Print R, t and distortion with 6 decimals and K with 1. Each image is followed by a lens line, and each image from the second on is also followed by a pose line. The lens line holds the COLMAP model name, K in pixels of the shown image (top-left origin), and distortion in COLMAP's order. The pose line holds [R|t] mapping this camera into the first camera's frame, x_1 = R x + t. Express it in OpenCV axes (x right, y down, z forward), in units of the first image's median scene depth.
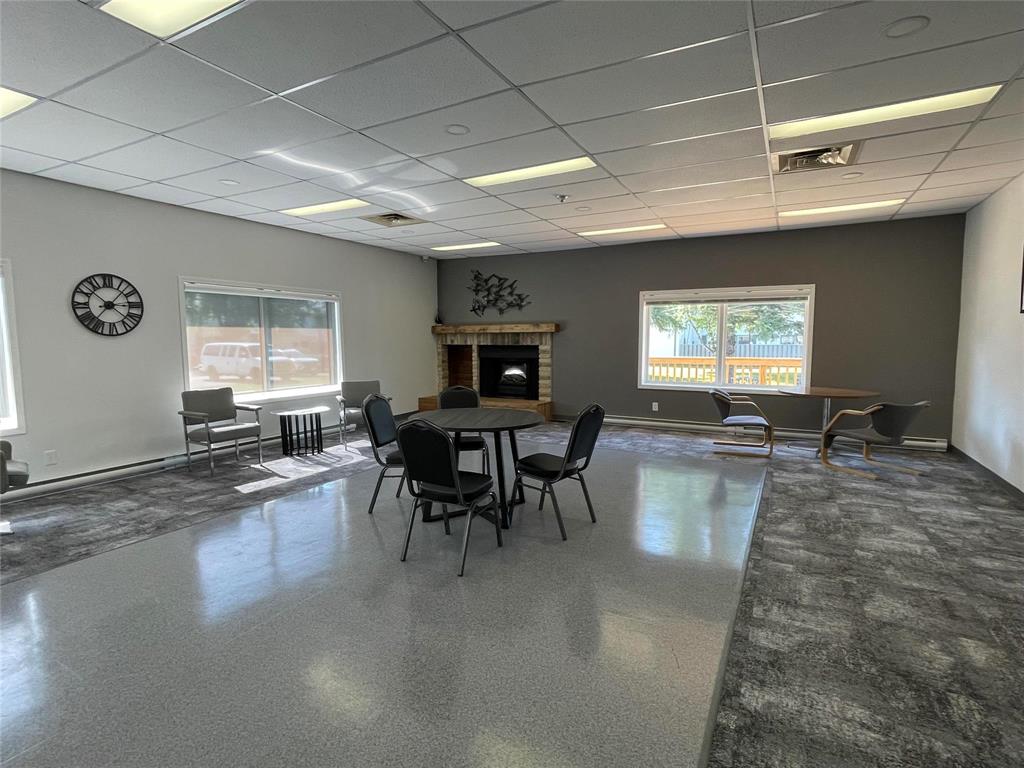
lens RADIAL K [[517.1, 0, 512.6], [0, 517.1, 384.6], [0, 0, 1]] dist [0.001298, 0.001708]
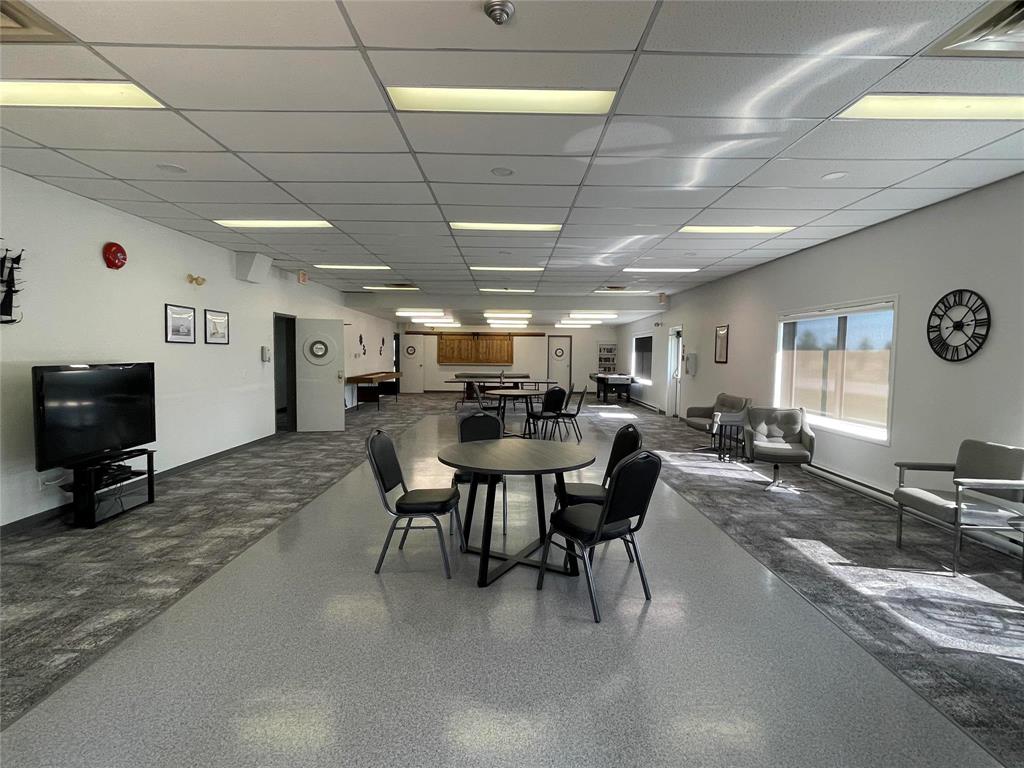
lens RADIAL K [[517.1, 0, 508.2], [0, 517.1, 385.1], [0, 0, 1]] dist [0.001298, 0.001708]
pose [[-0.879998, 0.022626, -0.474438, 0.311274], [-0.051199, 0.988526, 0.142108, -0.151048], [0.472210, 0.149345, -0.868743, 1.521840]]
